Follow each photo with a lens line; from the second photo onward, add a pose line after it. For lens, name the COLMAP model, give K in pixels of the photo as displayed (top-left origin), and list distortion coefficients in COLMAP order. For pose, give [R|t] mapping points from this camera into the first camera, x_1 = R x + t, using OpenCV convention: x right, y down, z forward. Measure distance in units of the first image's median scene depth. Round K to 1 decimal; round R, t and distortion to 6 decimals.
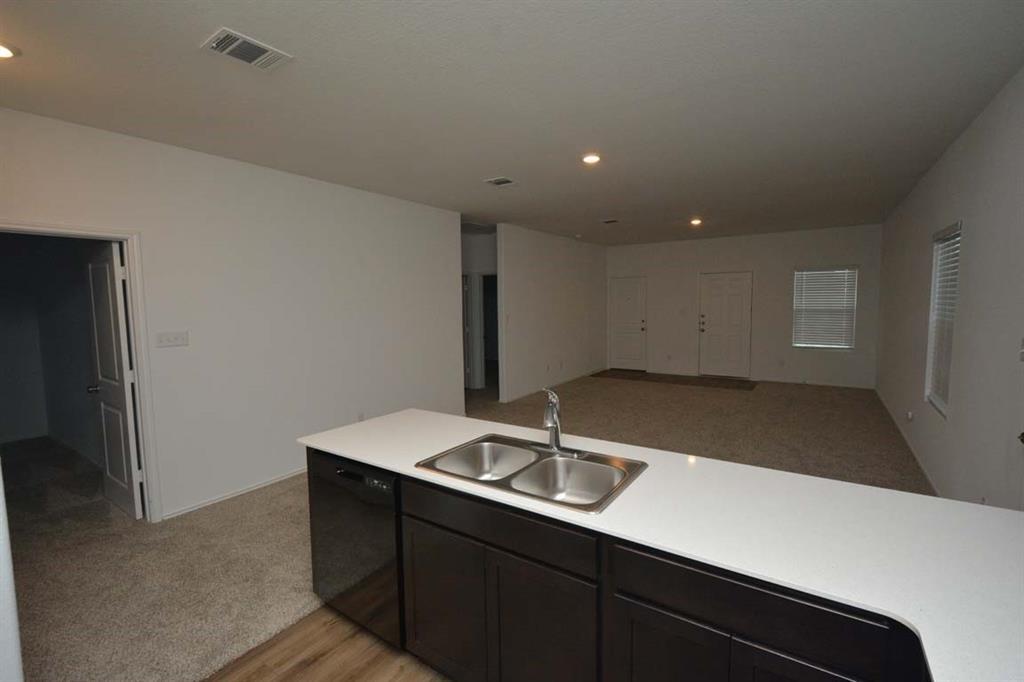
lens RADIAL K [[449.6, 0, 508.2], [0, 449.6, 337.1], [0, 0, 1]] dist [0.002513, 0.000140]
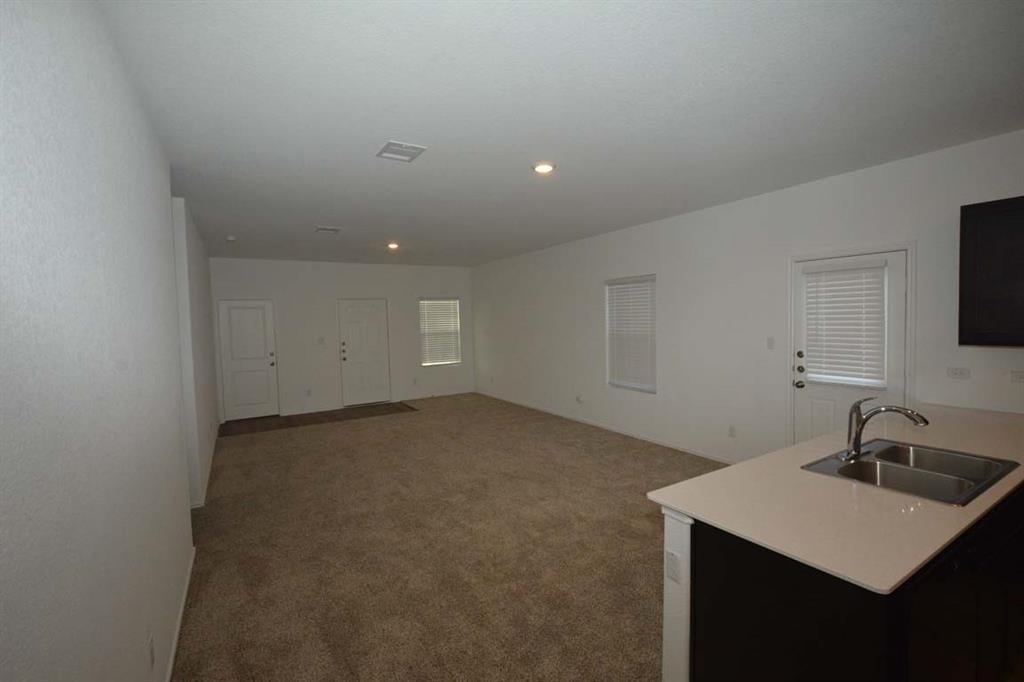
lens RADIAL K [[449.6, 0, 508.2], [0, 449.6, 337.1], [0, 0, 1]] dist [0.002513, 0.000140]
pose [[0.413088, -0.035029, 0.910017, -0.330941], [0.094743, 0.995491, -0.004688, -0.027747], [-0.905750, 0.088154, 0.414544, 0.346771]]
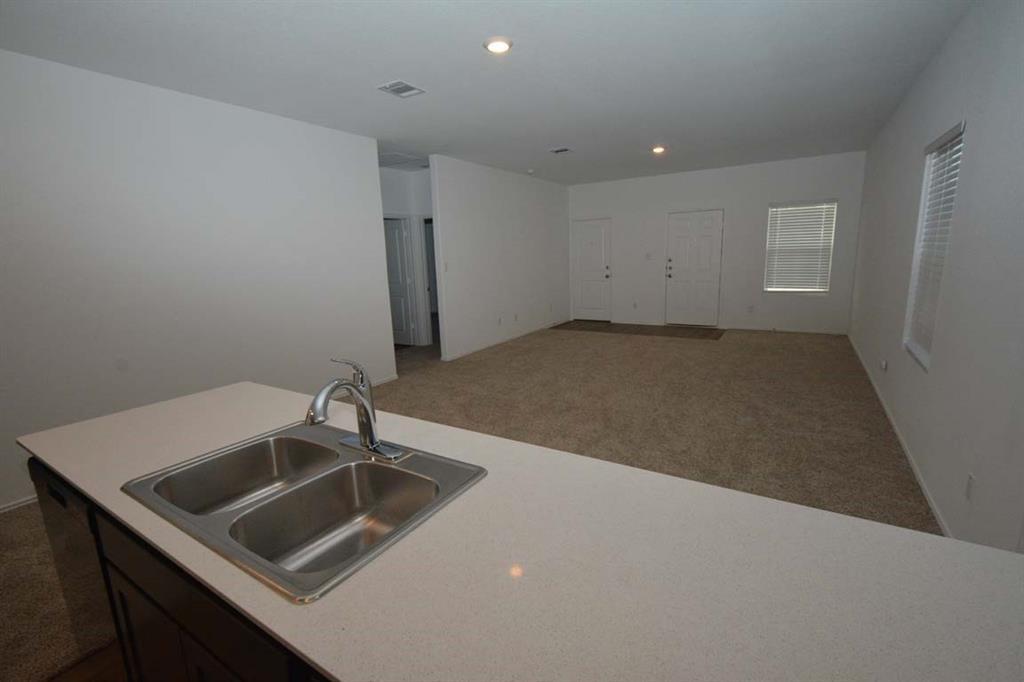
lens RADIAL K [[449.6, 0, 508.2], [0, 449.6, 337.1], [0, 0, 1]] dist [0.002513, 0.000140]
pose [[0.999169, -0.026209, 0.031228, 0.080179], [0.022795, 0.994204, 0.105063, 0.006292], [-0.033801, -0.104264, 0.993975, 0.093486]]
